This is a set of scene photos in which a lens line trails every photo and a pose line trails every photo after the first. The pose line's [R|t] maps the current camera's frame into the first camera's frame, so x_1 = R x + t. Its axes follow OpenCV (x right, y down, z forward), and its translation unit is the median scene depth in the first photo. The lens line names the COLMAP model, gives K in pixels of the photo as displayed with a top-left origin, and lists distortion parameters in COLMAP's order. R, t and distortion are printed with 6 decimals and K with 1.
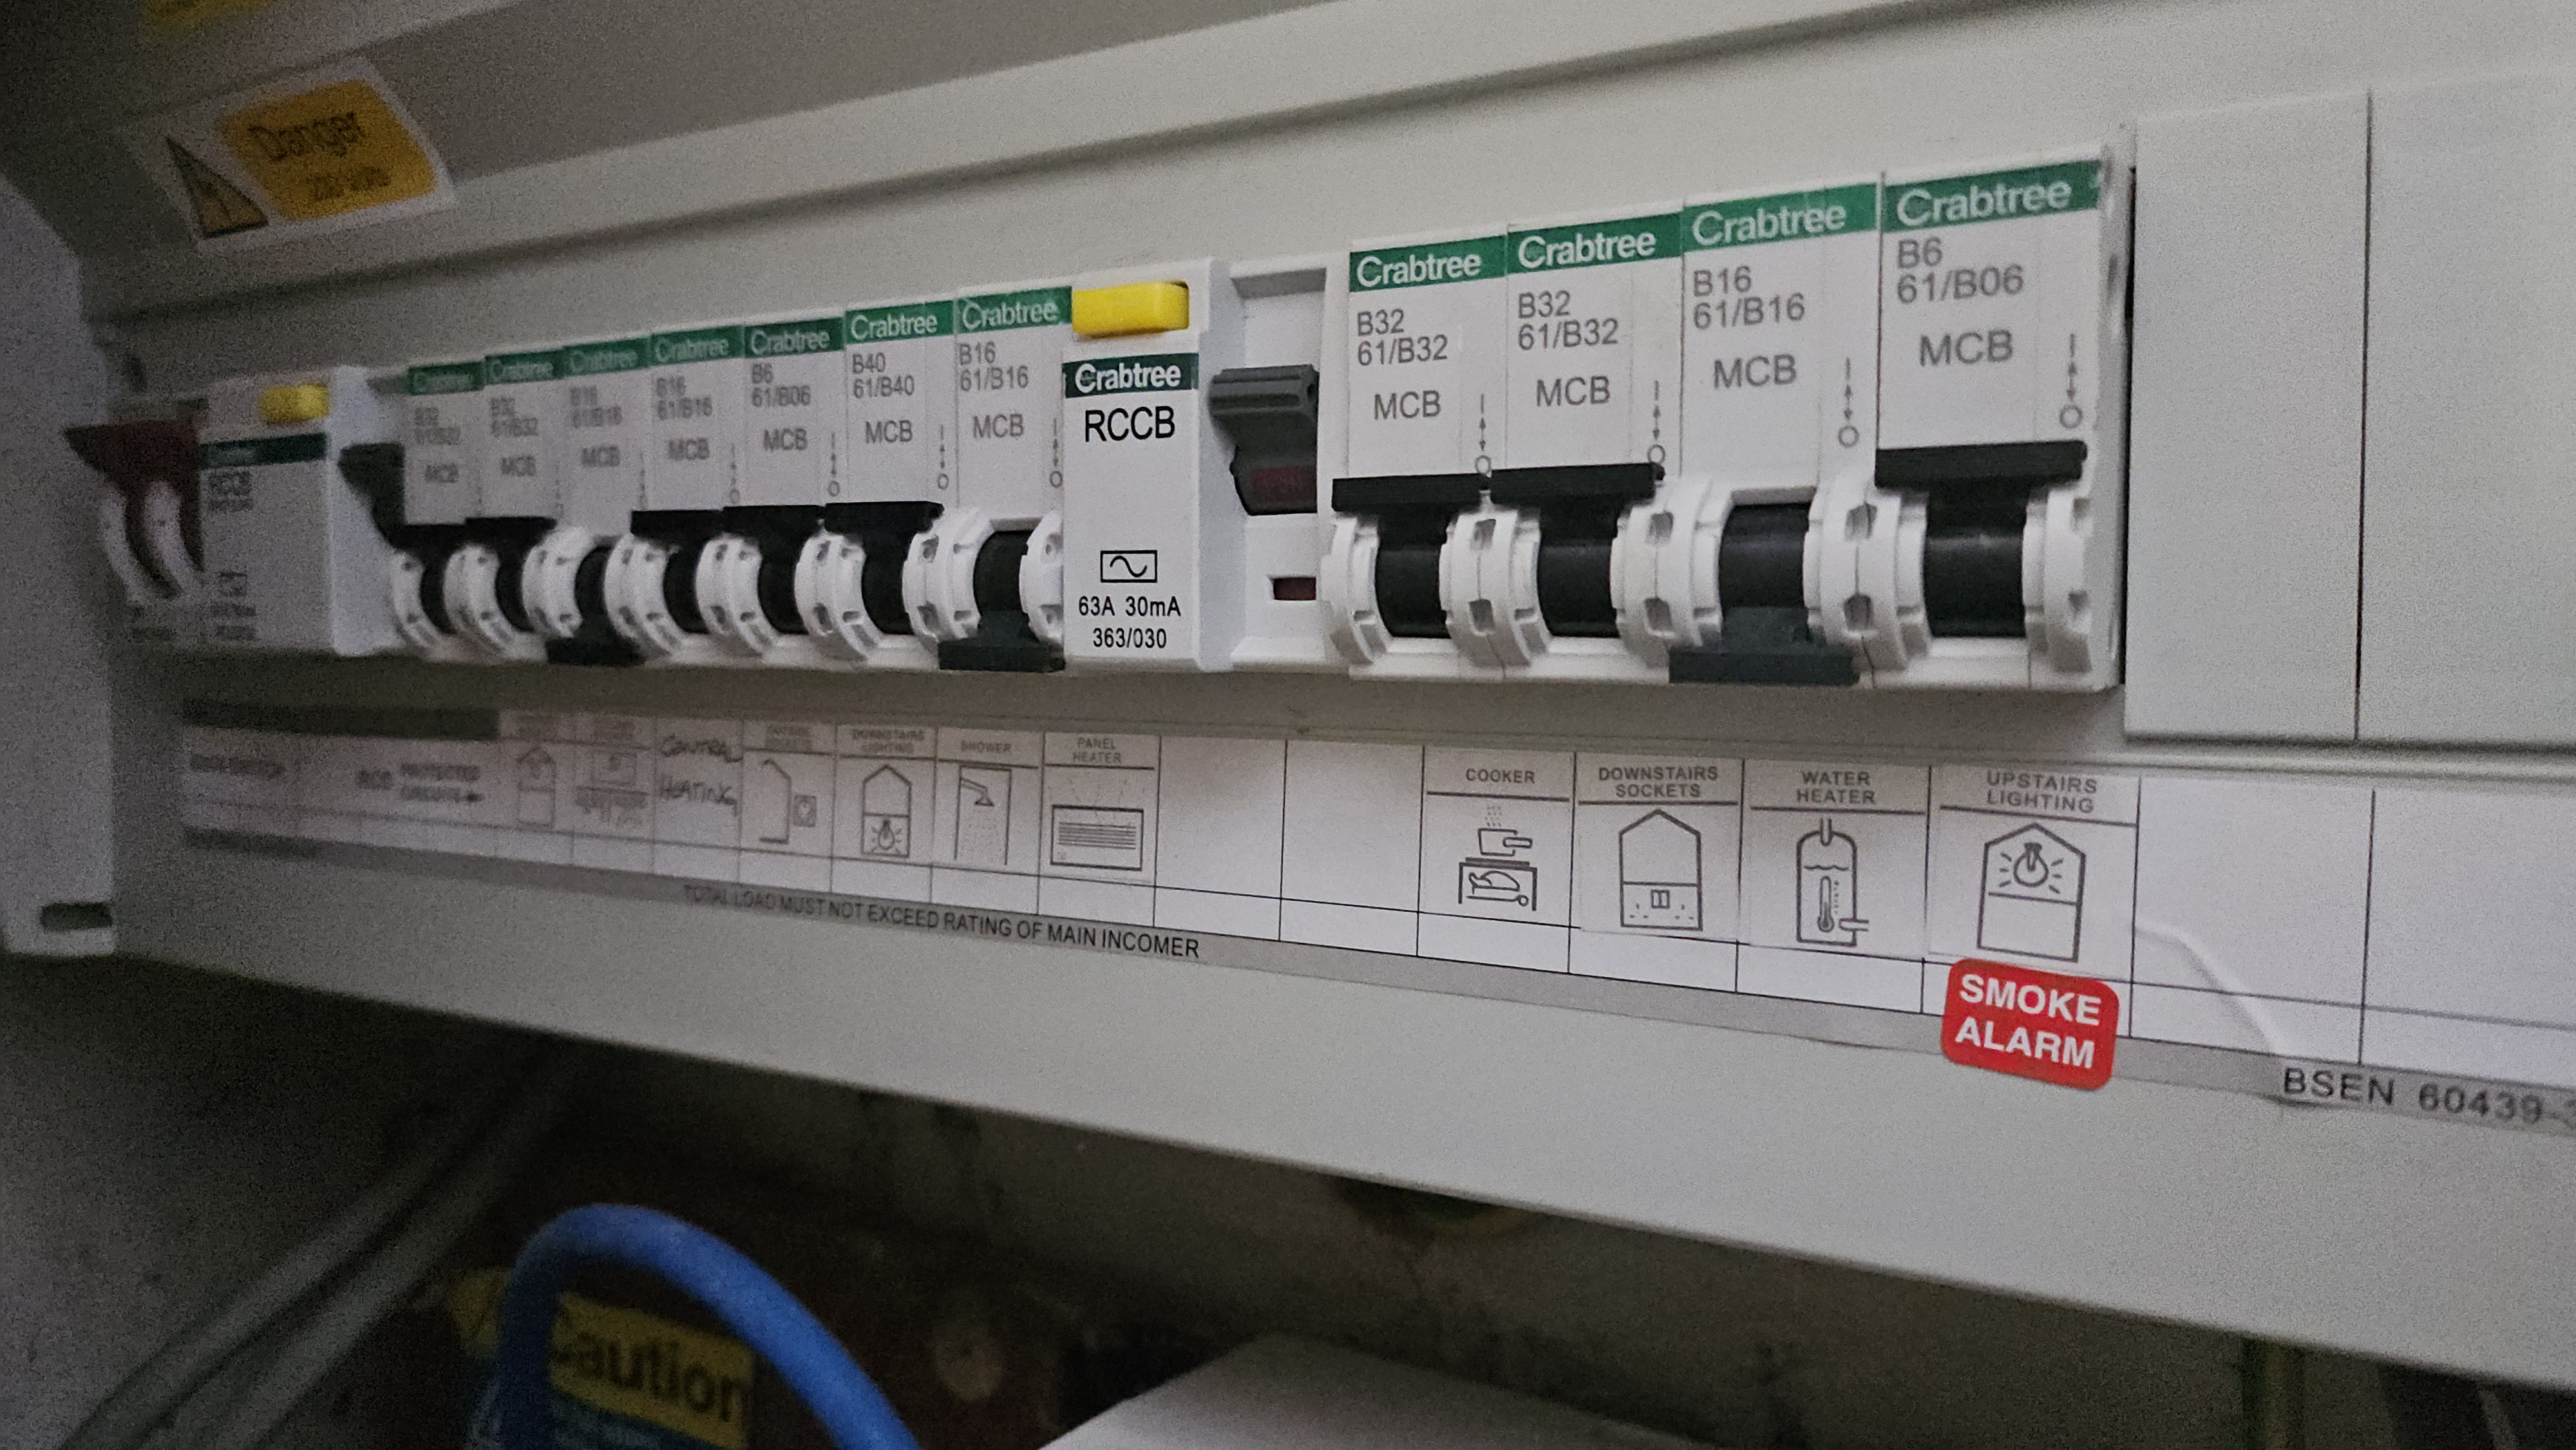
lens RADIAL K [[1817.6, 0, 1271.6], [0, 1817.6, 735.8], [0, 0, 1]] dist [0.026738, -0.058669]
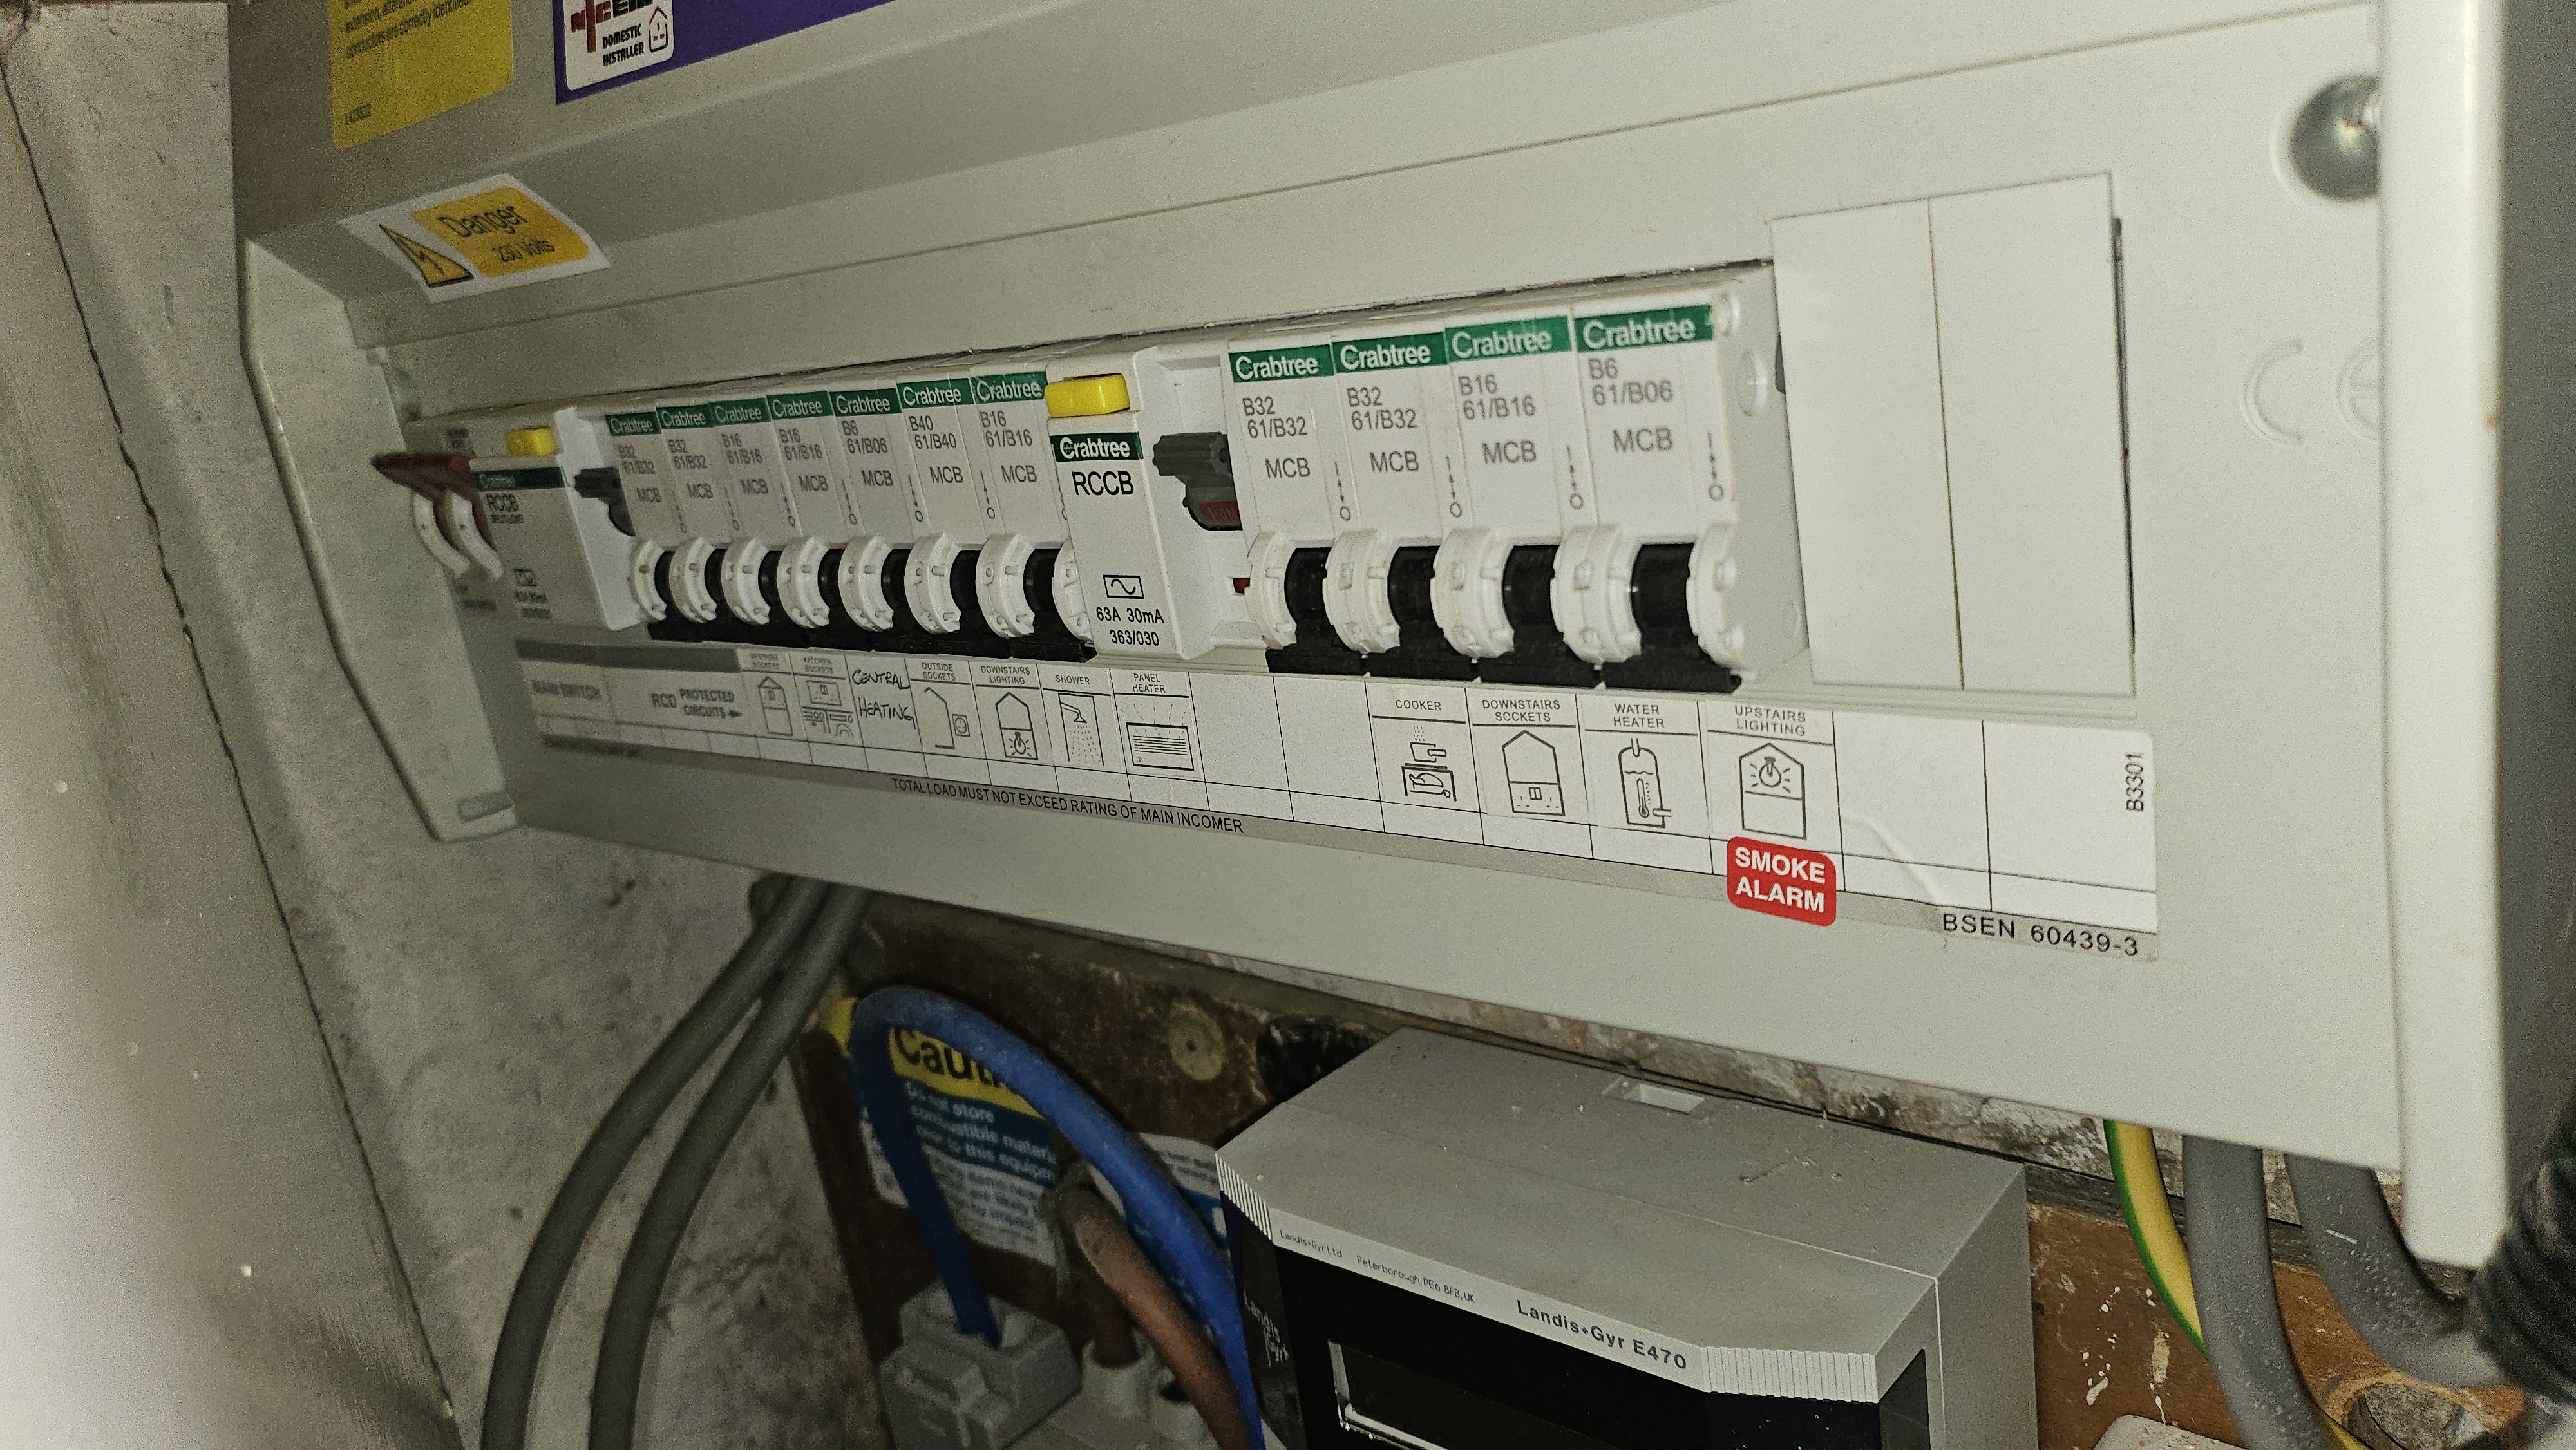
lens RADIAL K [[1817.6, 0, 1287.3], [0, 1817.6, 724.4], [0, 0, 1]] dist [0.026738, -0.058669]
pose [[0.976055, -0.126064, -0.177269, 0.263084], [0.165735, 0.958808, 0.230695, -0.284270], [0.140884, -0.254550, 0.956742, -0.287485]]
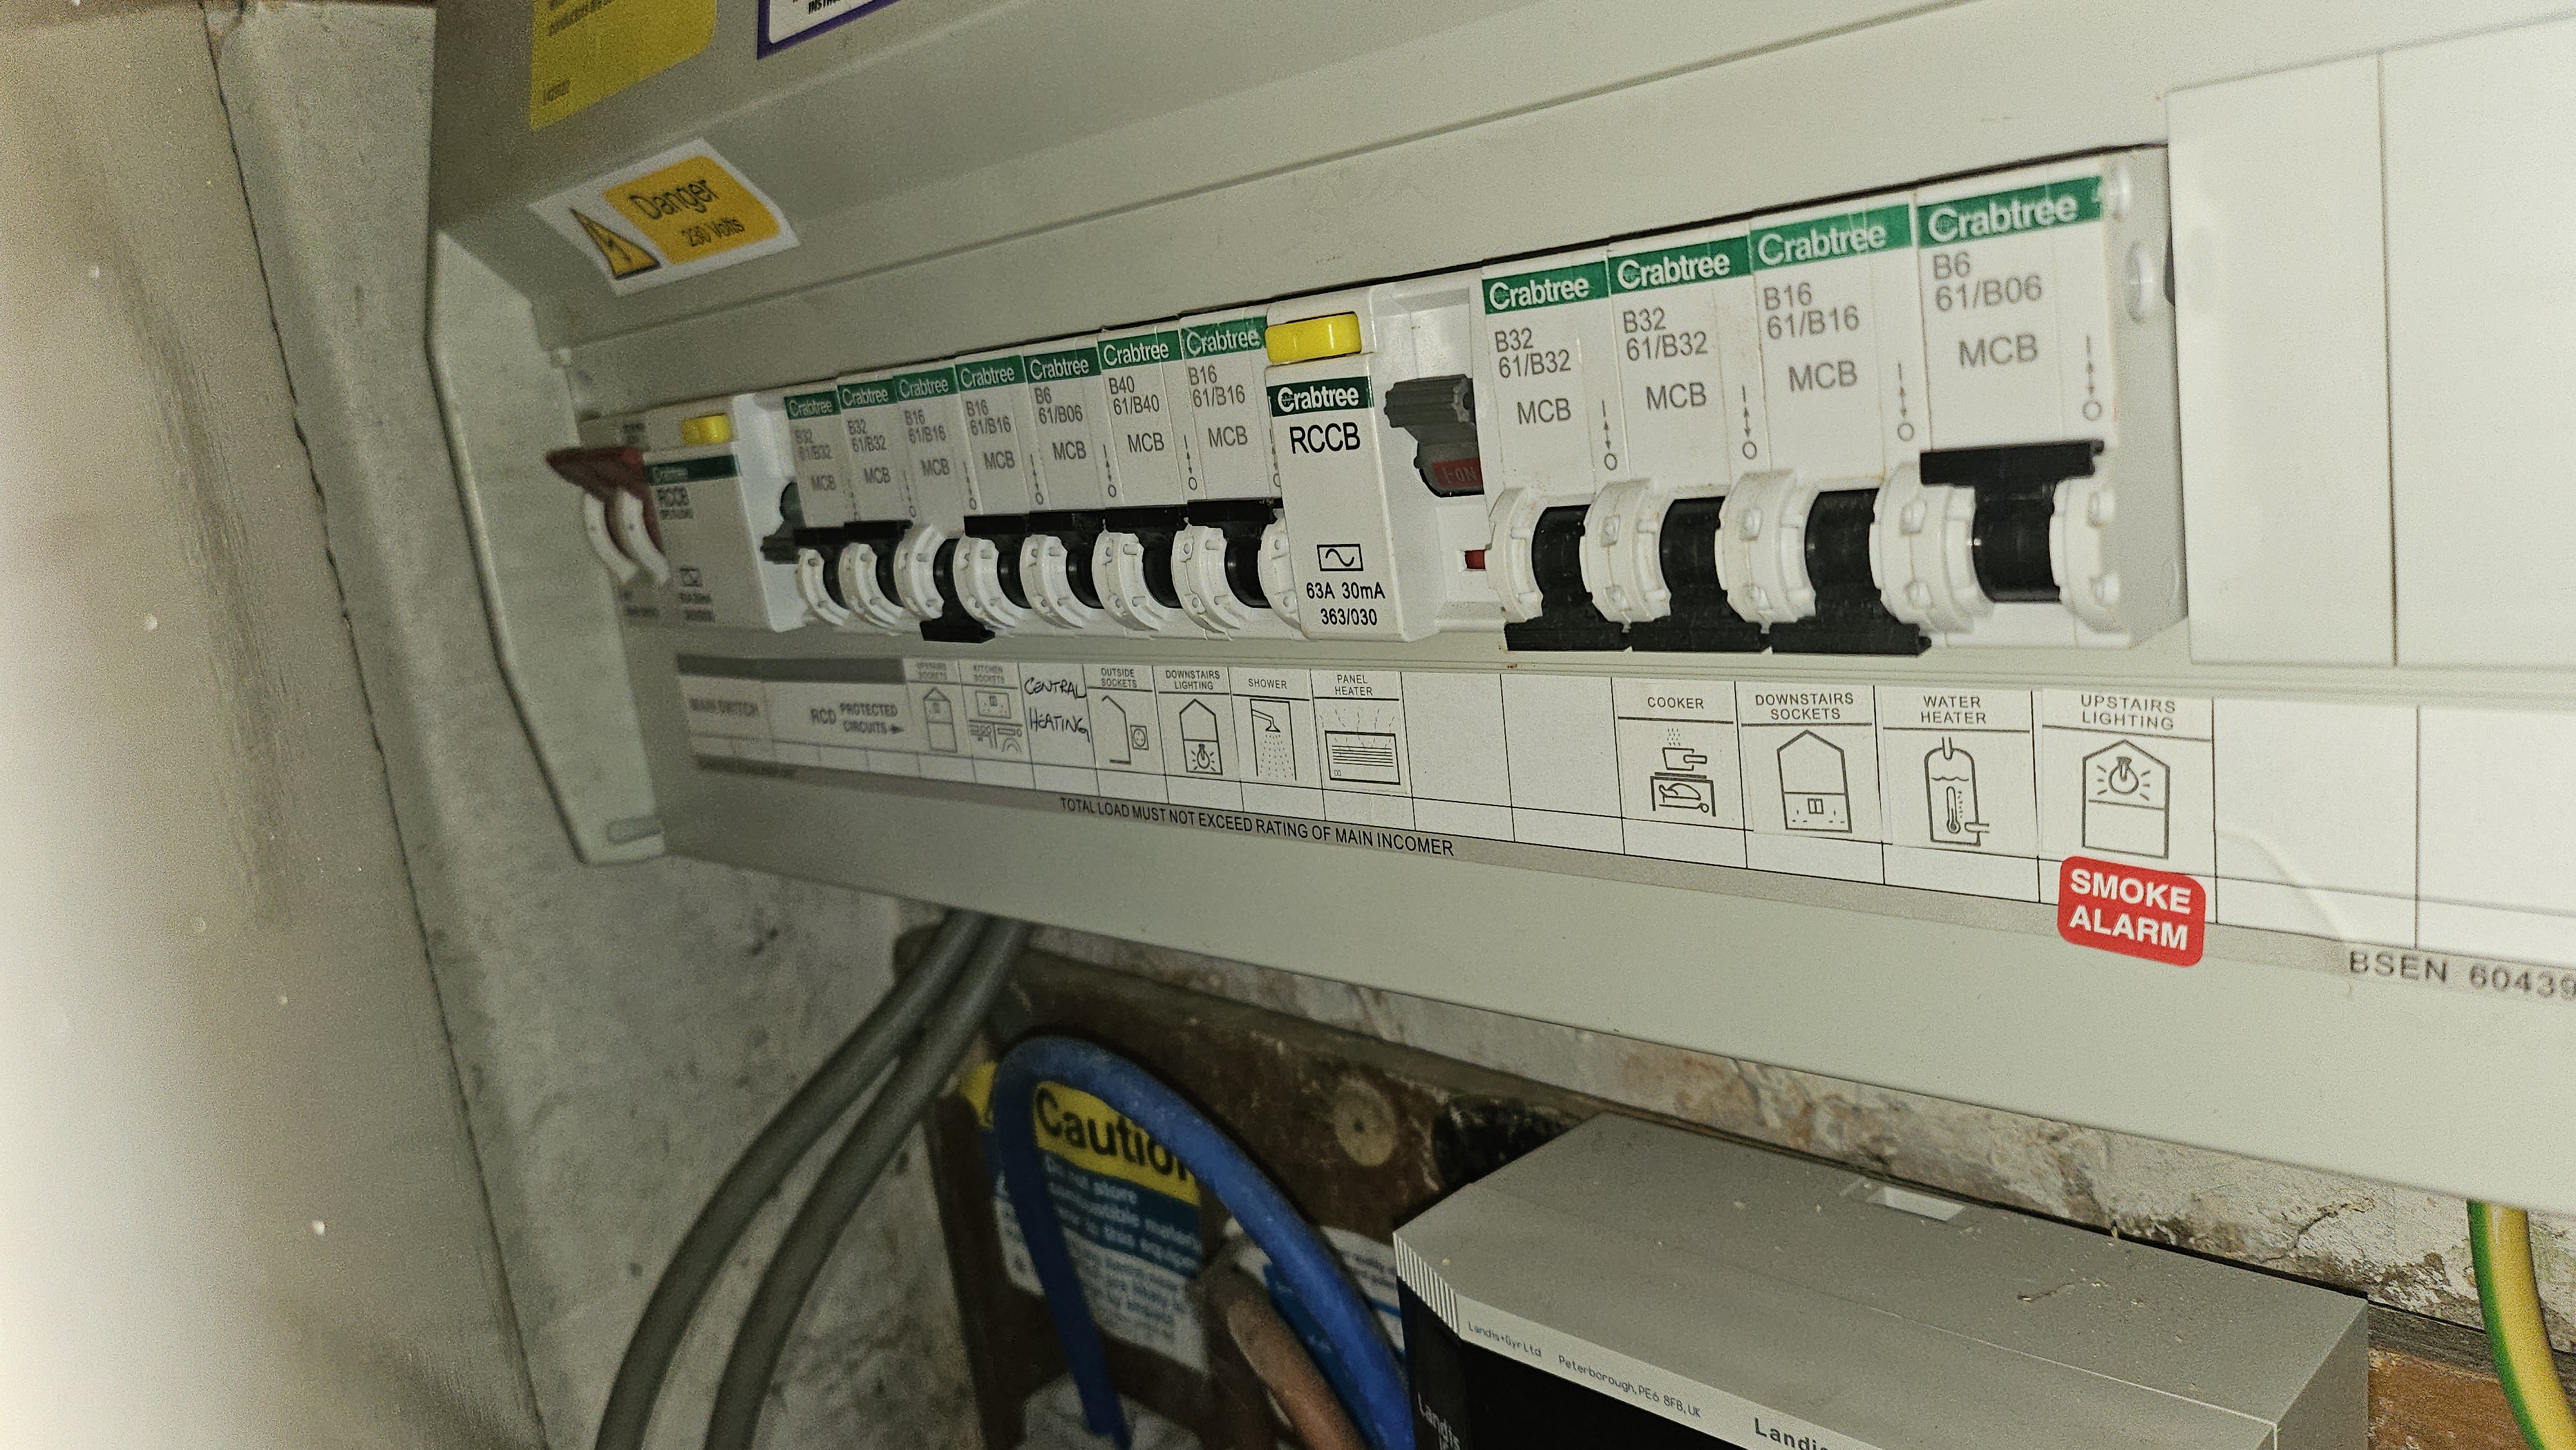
lens RADIAL K [[1817.6, 0, 1270.5], [0, 1817.6, 749.0], [0, 0, 1]] dist [0.026738, -0.058669]
pose [[0.962950, -0.091697, -0.253611, 0.166514], [0.134809, 0.978162, 0.158196, -0.164554], [0.233566, -0.186524, 0.954283, -0.164179]]
